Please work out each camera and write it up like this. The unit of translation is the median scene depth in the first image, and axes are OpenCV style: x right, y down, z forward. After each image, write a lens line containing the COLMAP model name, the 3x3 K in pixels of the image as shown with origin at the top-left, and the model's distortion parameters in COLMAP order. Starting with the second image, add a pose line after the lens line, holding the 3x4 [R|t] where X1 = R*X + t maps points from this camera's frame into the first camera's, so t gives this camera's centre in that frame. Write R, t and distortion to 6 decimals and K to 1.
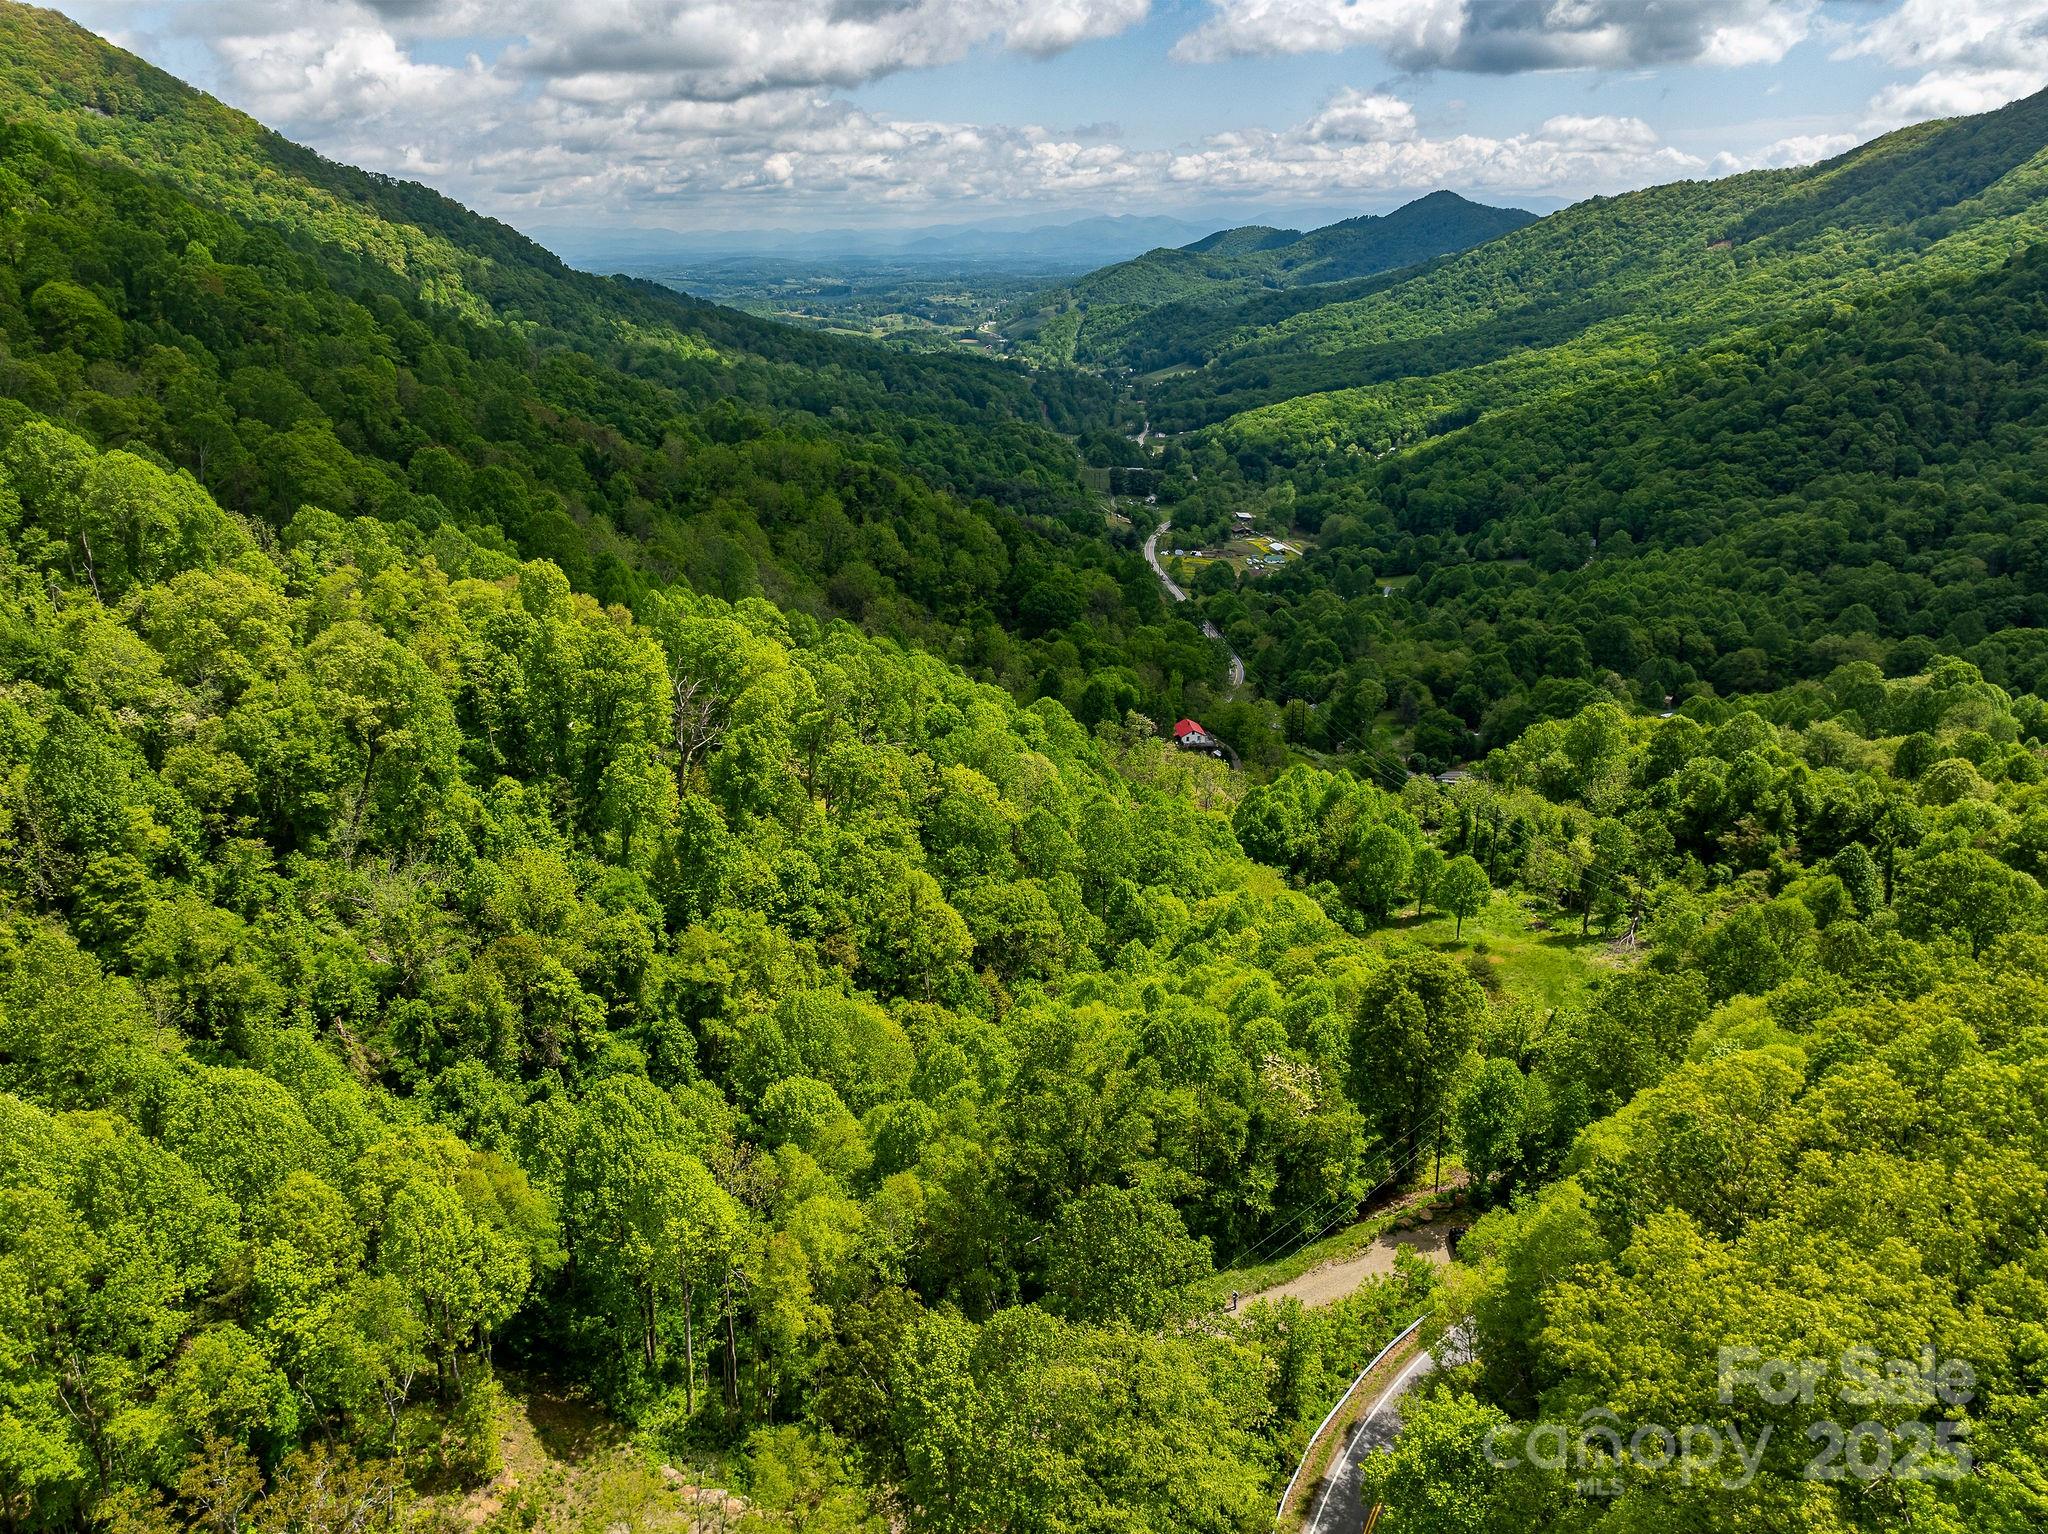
lens RADIAL K [[1324.6, 0, 1025.5], [0, 1324.6, 787.1], [0, 0, 1]] dist [-0.030881, 0.005695]
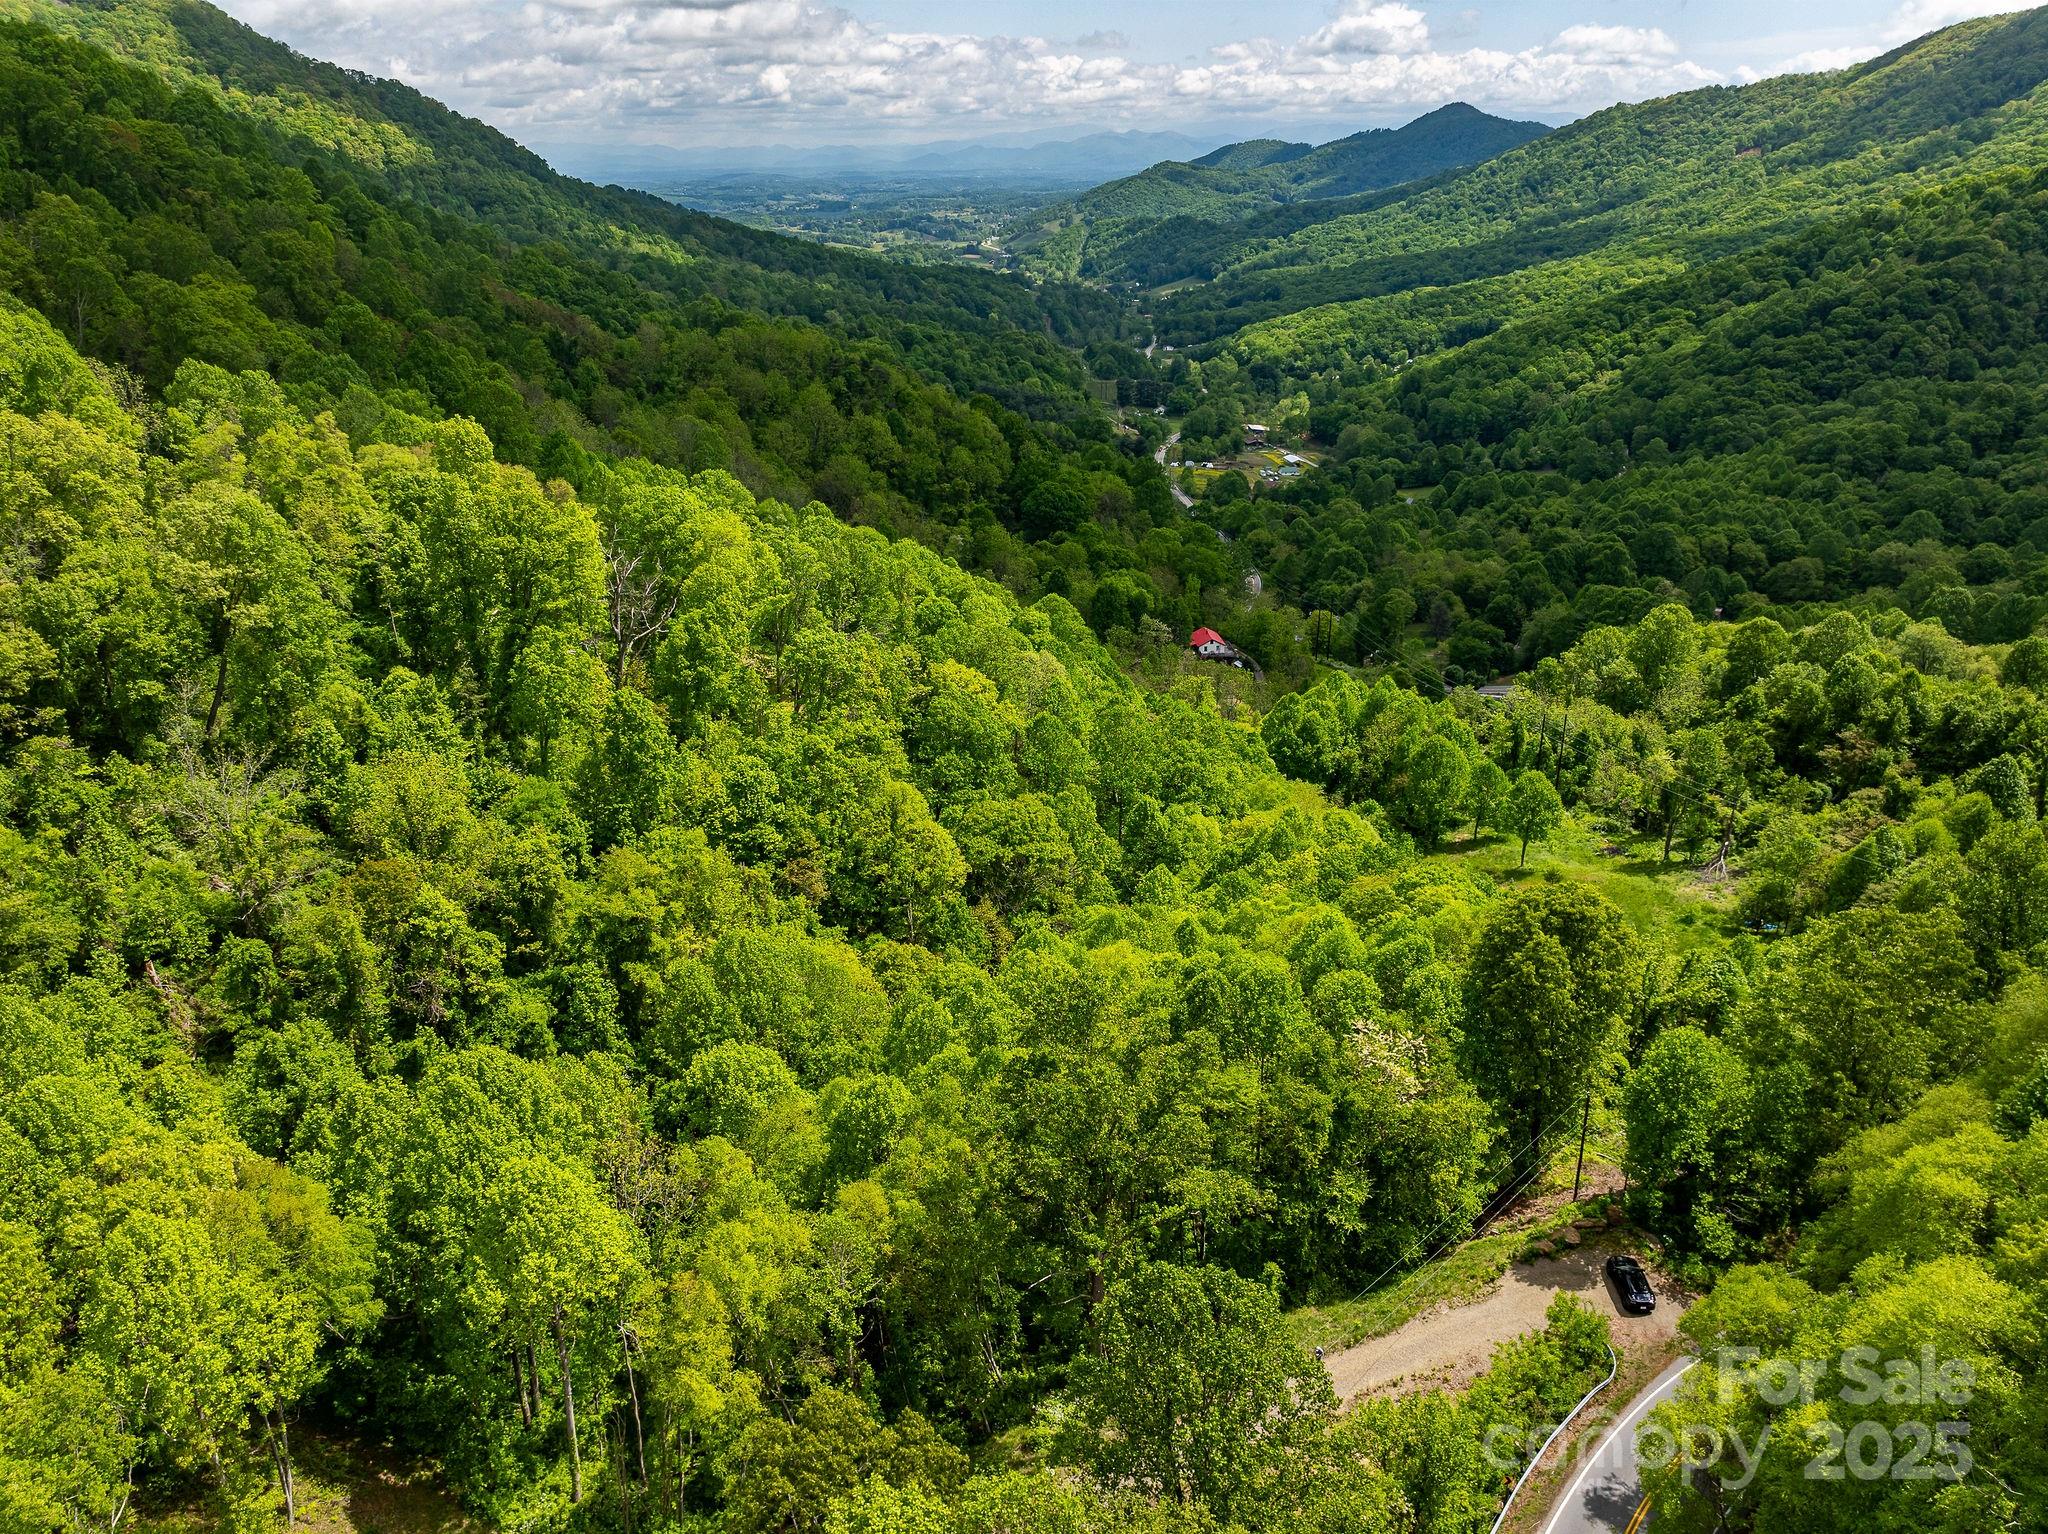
lens RADIAL K [[1324.6, 0, 1025.5], [0, 1324.6, 787.1], [0, 0, 1]] dist [-0.030881, 0.005695]
pose [[0.999996, 0.002015, -0.002145, -0.000621], [-0.001894, 0.998481, 0.055063, 0.017512], [0.002253, -0.055059, 0.998481, 0.146709]]
